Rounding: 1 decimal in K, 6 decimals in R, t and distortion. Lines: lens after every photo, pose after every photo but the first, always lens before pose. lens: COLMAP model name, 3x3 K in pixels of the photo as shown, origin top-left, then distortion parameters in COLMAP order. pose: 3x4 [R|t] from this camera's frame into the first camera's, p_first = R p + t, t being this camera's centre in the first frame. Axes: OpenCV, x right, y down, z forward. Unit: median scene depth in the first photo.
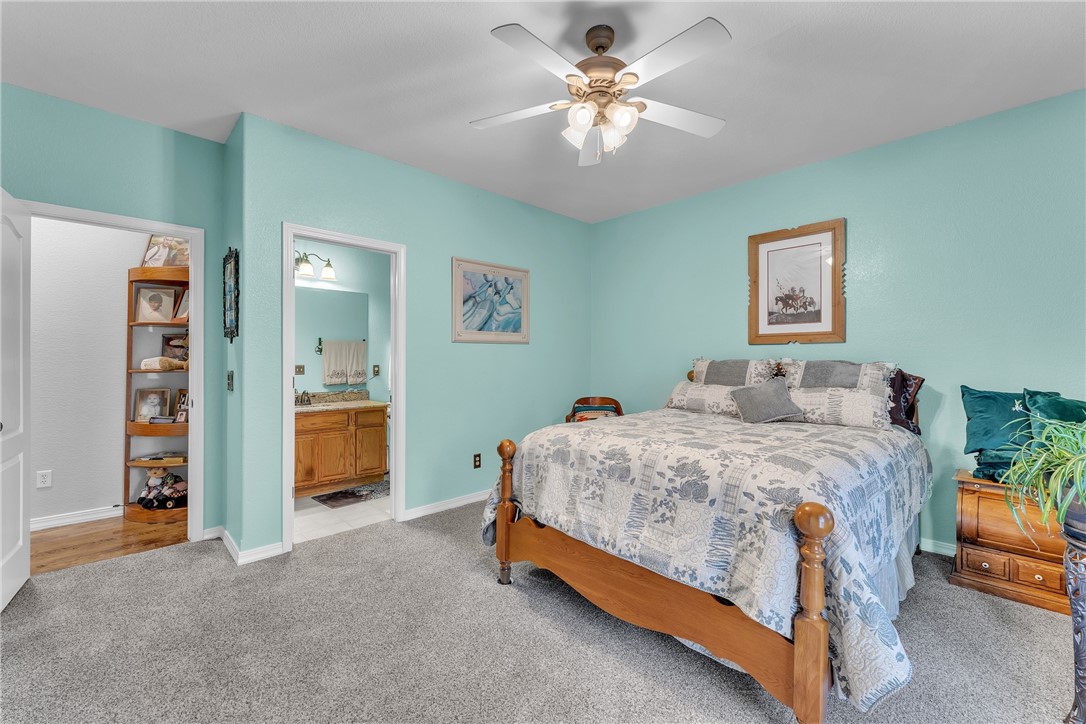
lens RADIAL K [[448.9, 0, 541.2], [0, 448.9, 357.2], [0, 0, 1]] dist [0.000881, 0.000371]
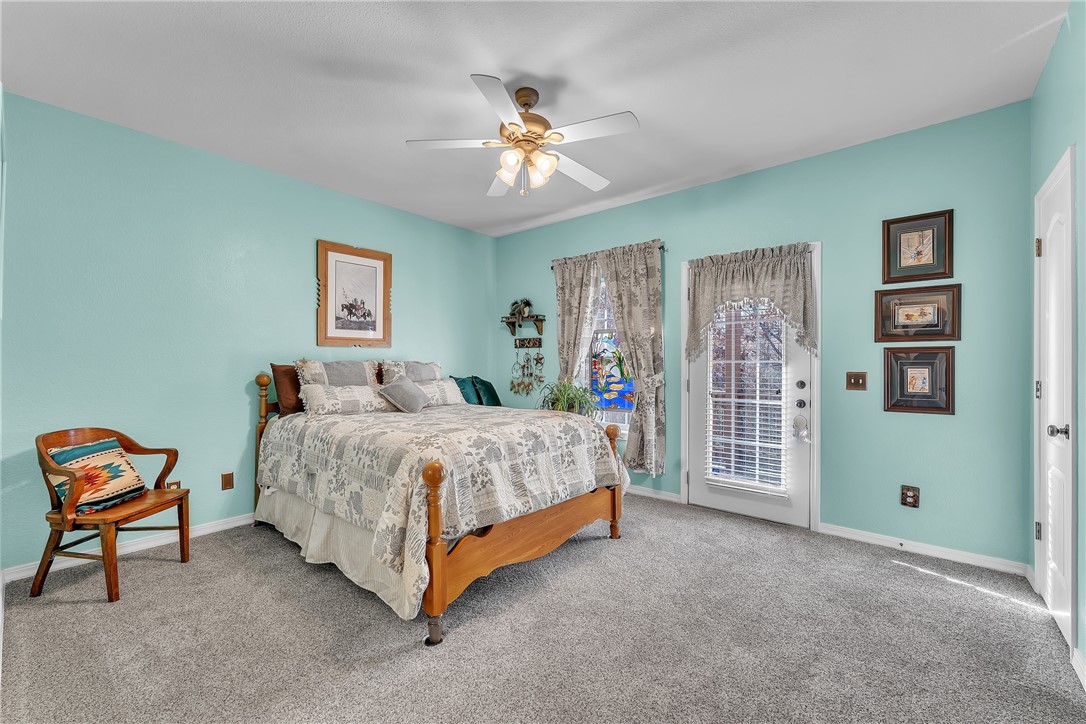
lens RADIAL K [[448.9, 0, 541.2], [0, 448.9, 357.2], [0, 0, 1]] dist [0.000881, 0.000371]
pose [[-0.097595, 0.005079, 0.995213, -0.662700], [-0.001180, 0.999986, -0.005219, 0.001487], [-0.995225, -0.001683, -0.097588, 0.661811]]
